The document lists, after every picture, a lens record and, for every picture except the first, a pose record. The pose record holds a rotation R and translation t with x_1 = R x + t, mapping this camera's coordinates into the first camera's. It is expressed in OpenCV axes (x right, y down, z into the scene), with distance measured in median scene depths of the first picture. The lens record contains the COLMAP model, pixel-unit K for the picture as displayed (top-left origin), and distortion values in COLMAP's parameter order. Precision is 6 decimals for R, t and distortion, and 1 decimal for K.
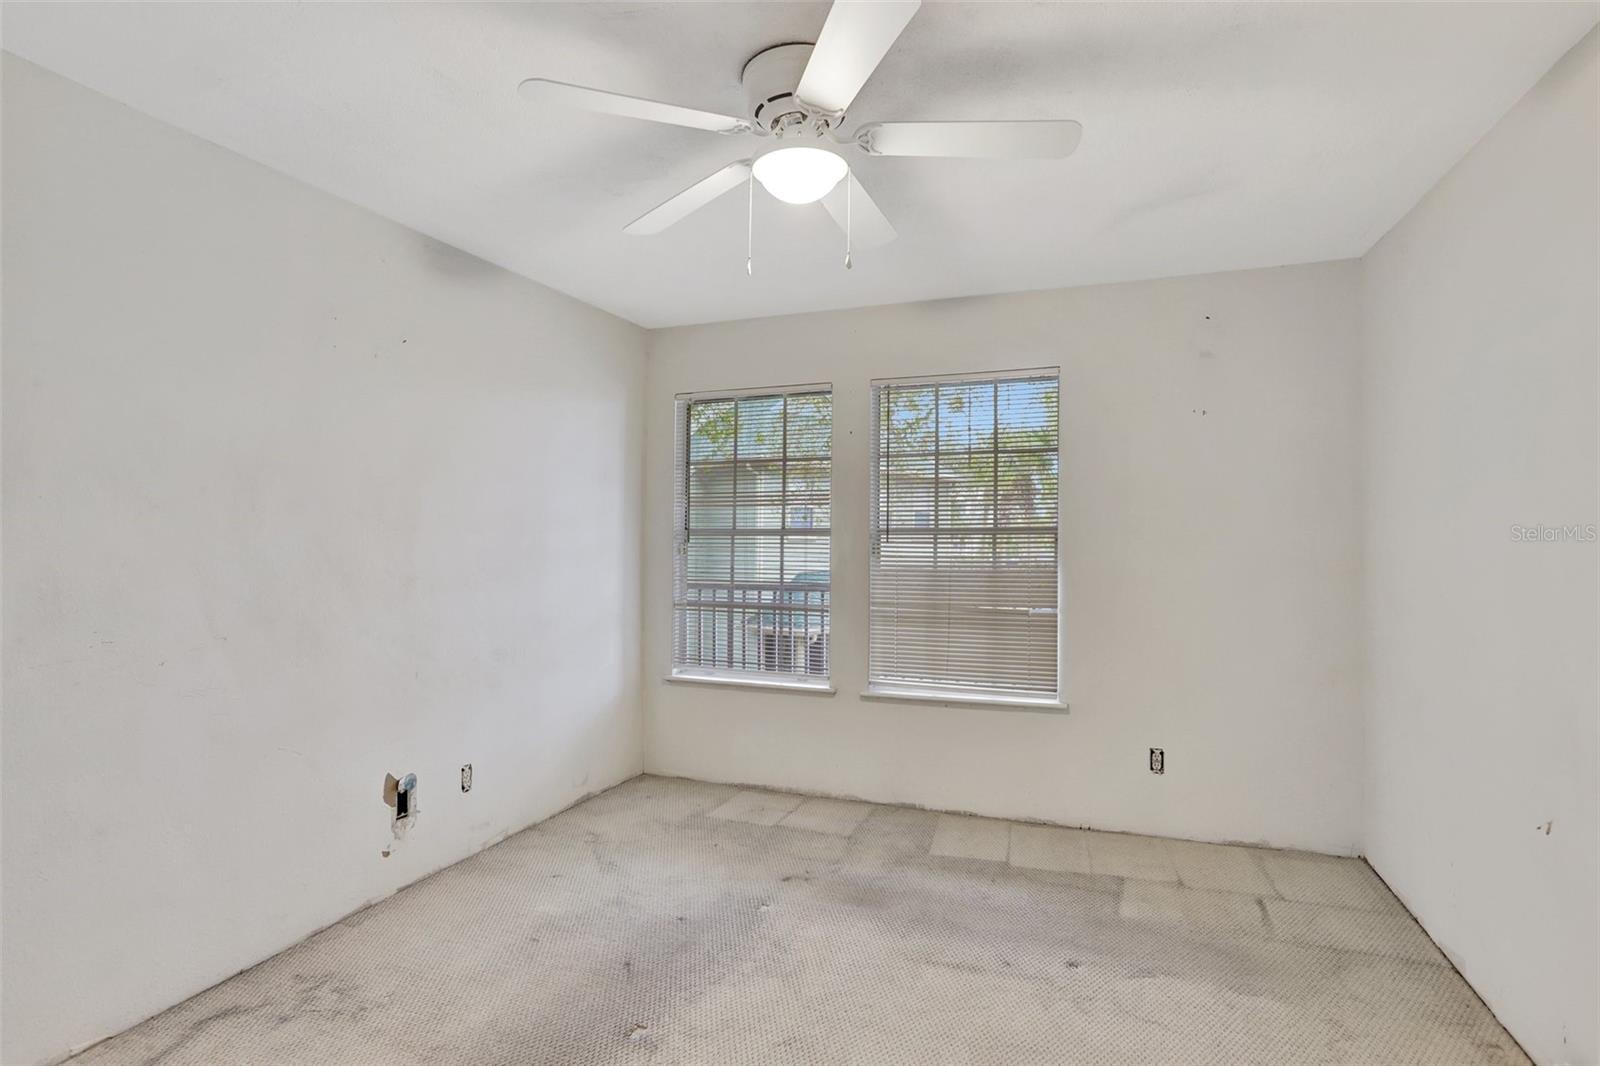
lens RADIAL K [[770.8, 0, 796.2], [0, 770.8, 541.6], [0, 0, 1]] dist [-0.062611, 0.038781]
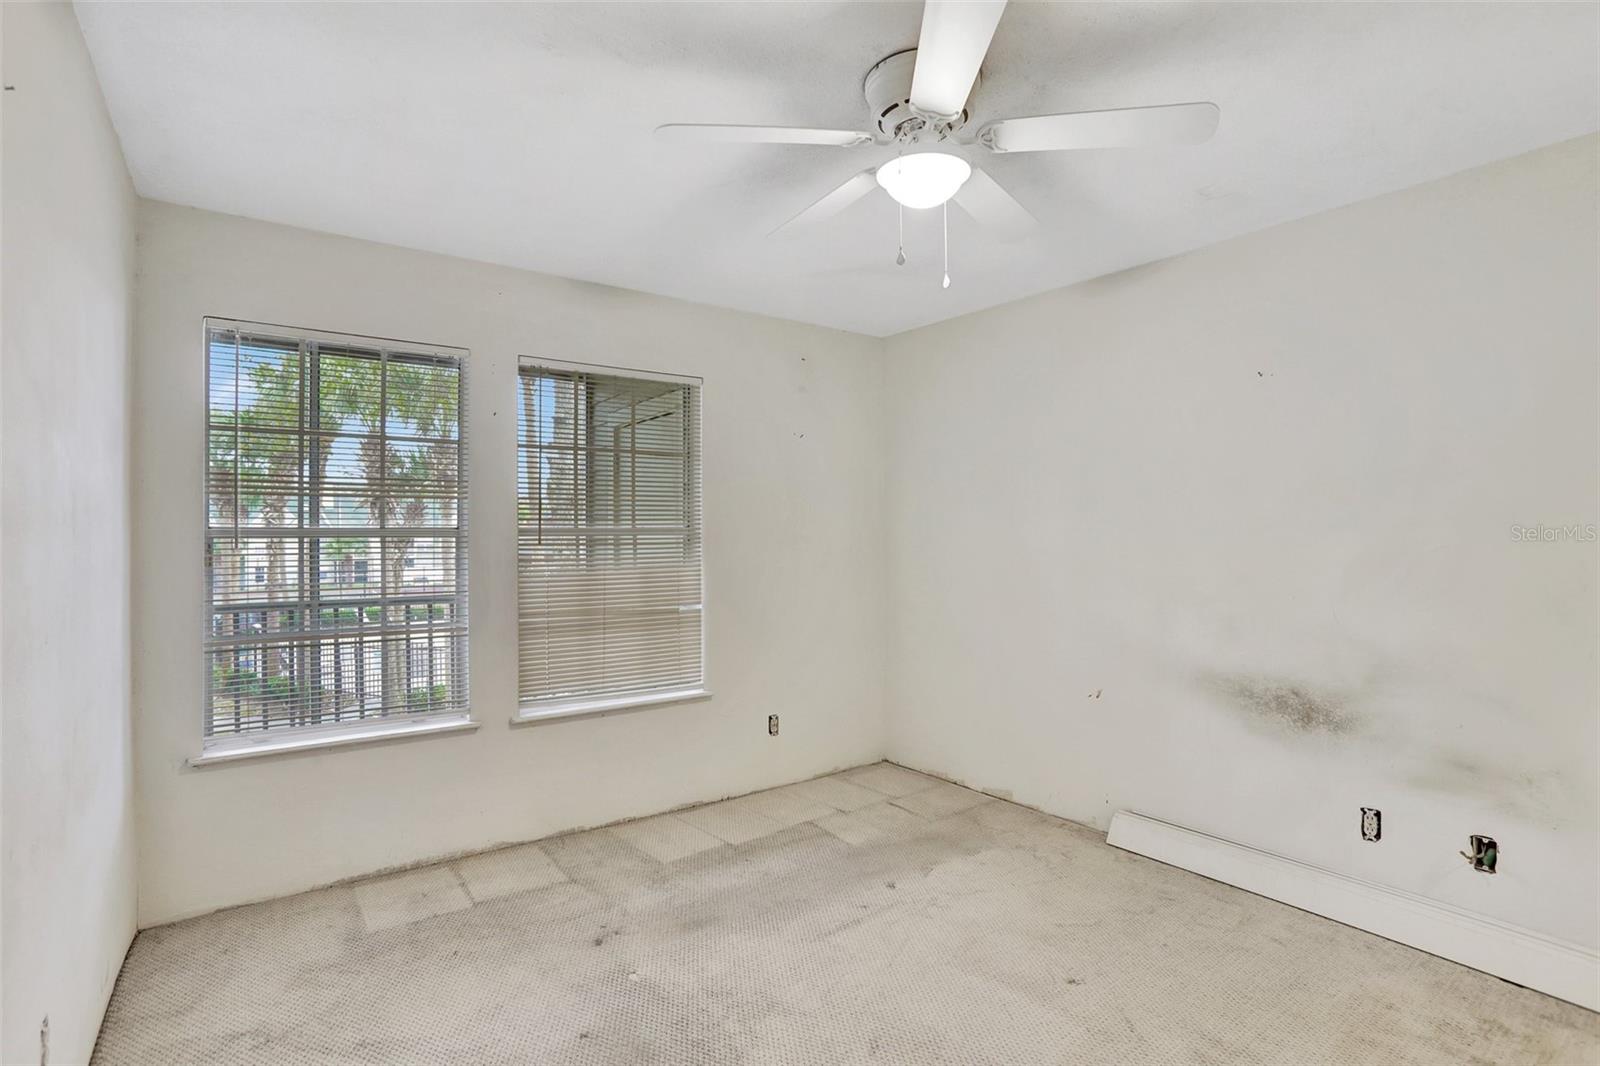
lens RADIAL K [[770.8, 0, 796.2], [0, 770.8, 541.6], [0, 0, 1]] dist [-0.062611, 0.038781]
pose [[0.545765, -0.007714, 0.837903, -0.547490], [0.000764, 0.999962, 0.008708, -0.012496], [-0.837938, -0.004112, 0.545750, 0.321961]]
